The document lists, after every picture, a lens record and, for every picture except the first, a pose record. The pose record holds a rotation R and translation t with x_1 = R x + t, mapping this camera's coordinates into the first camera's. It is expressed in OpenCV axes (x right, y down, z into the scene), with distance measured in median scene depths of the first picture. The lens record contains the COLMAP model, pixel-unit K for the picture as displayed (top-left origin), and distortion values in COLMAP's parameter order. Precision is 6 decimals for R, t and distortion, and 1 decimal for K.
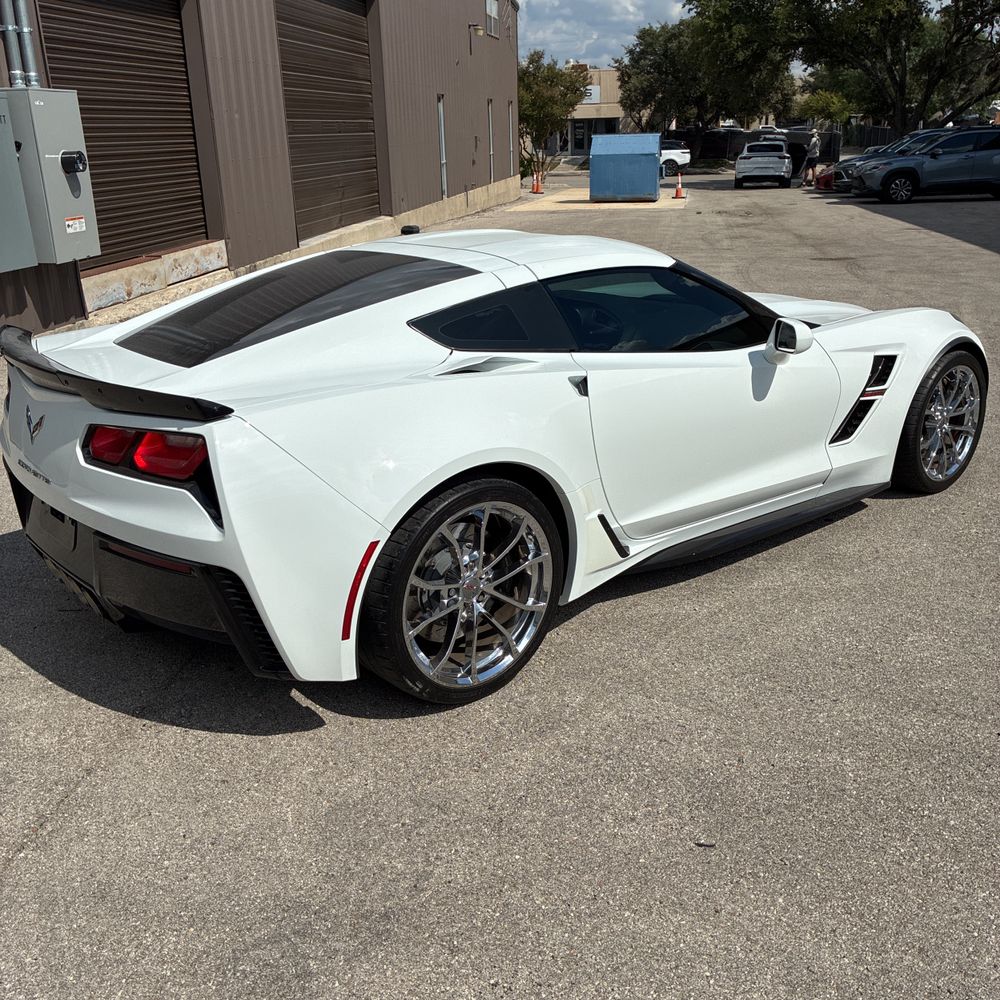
lens RADIAL K [[1019.2, 0, 504.5], [0, 1019.2, 500.6], [0, 0, 1]] dist [0.005155, 0.013381]
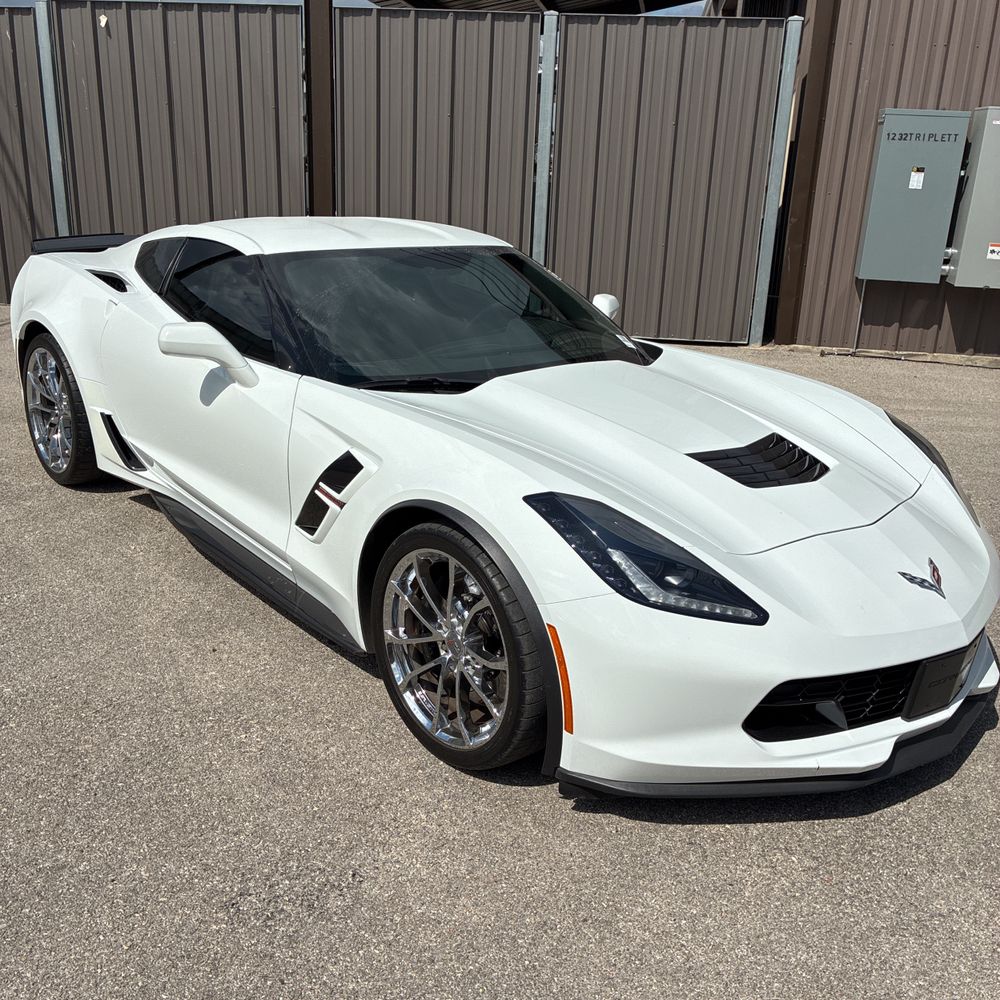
lens RADIAL K [[1016.5, 0, 501.2], [0, 1016.5, 497.5], [0, 0, 1]] dist [0.015192, 0.010612]
pose [[0.028242, 0.347449, -0.937273, 0.514848], [-0.384685, 0.869211, 0.310627, -0.185173], [0.922616, 0.351782, 0.158207, 0.497642]]
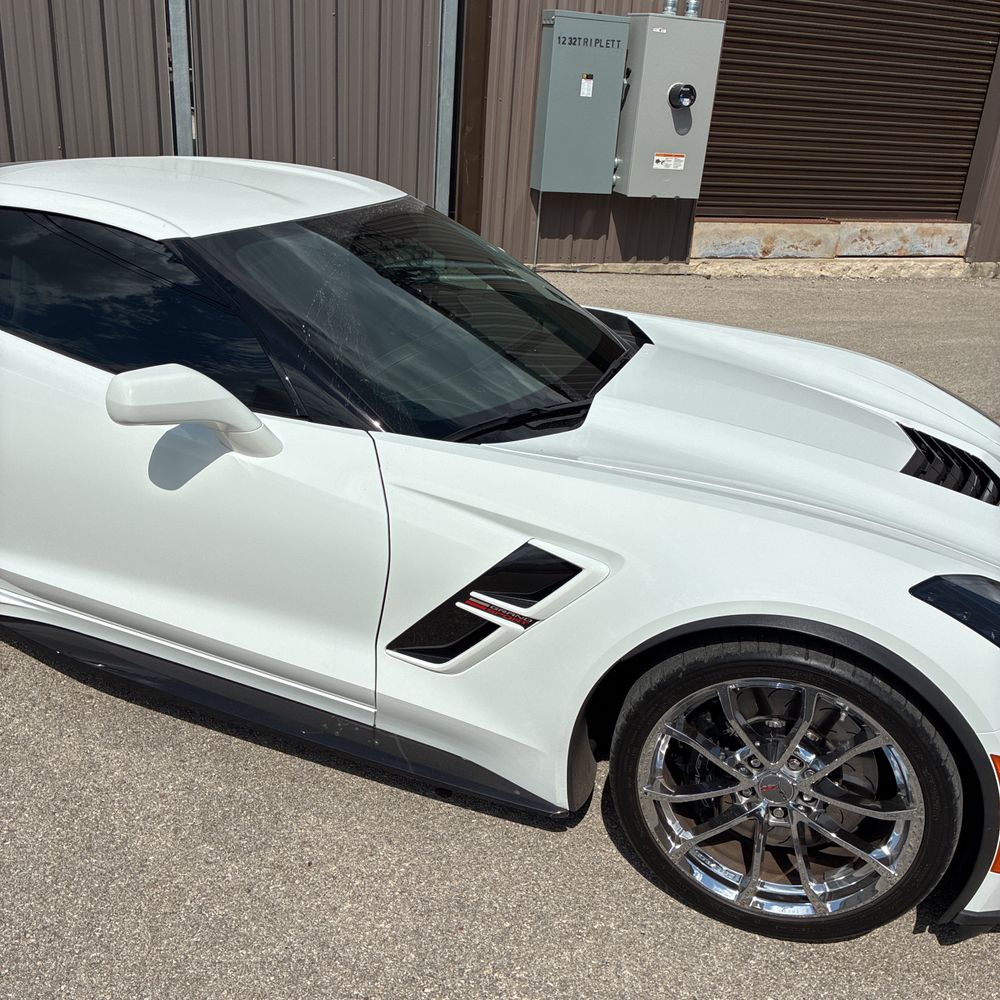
lens RADIAL K [[1016.5, 0, 501.2], [0, 1016.5, 497.5], [0, 0, 1]] dist [0.015192, 0.010612]
pose [[0.507994, 0.392206, -0.766888, 0.356367], [-0.373206, 0.902632, 0.214414, -0.129402], [0.776312, 0.177286, 0.604905, 0.347296]]
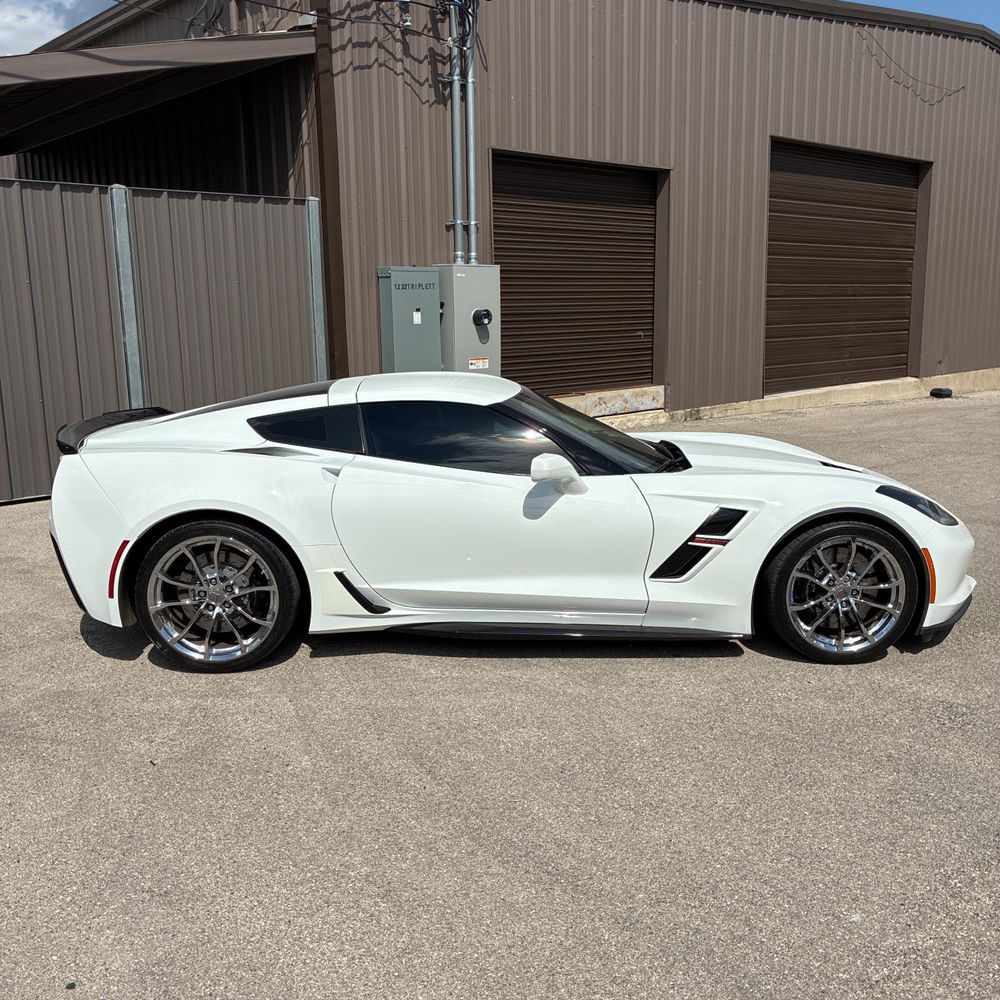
lens RADIAL K [[1006.8, 0, 500.5], [0, 1006.8, 512.8], [0, 0, 1]] dist [0.080218, -0.180144]
pose [[0.784924, 0.141252, -0.603276, 0.409866], [-0.219600, 0.973882, -0.057696, -0.012711], [0.579370, 0.177766, 0.795443, 0.014426]]
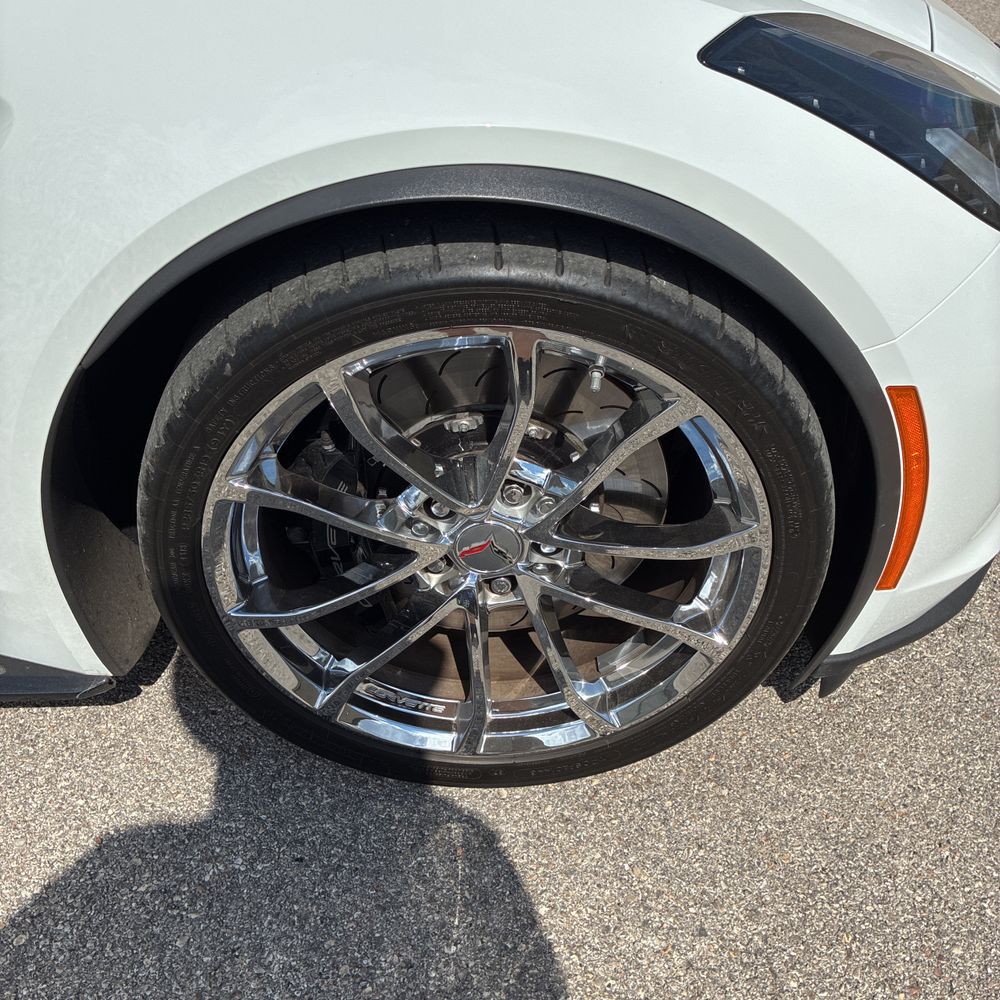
lens RADIAL K [[1016.5, 0, 505.6], [0, 1016.5, 501.7], [0, 0, 1]] dist [0.046287, -0.024797]
pose [[0.775535, 0.435519, -0.457022, 0.288168], [-0.261822, 0.880627, 0.394899, -0.093971], [0.574452, -0.186600, 0.796986, 0.458182]]
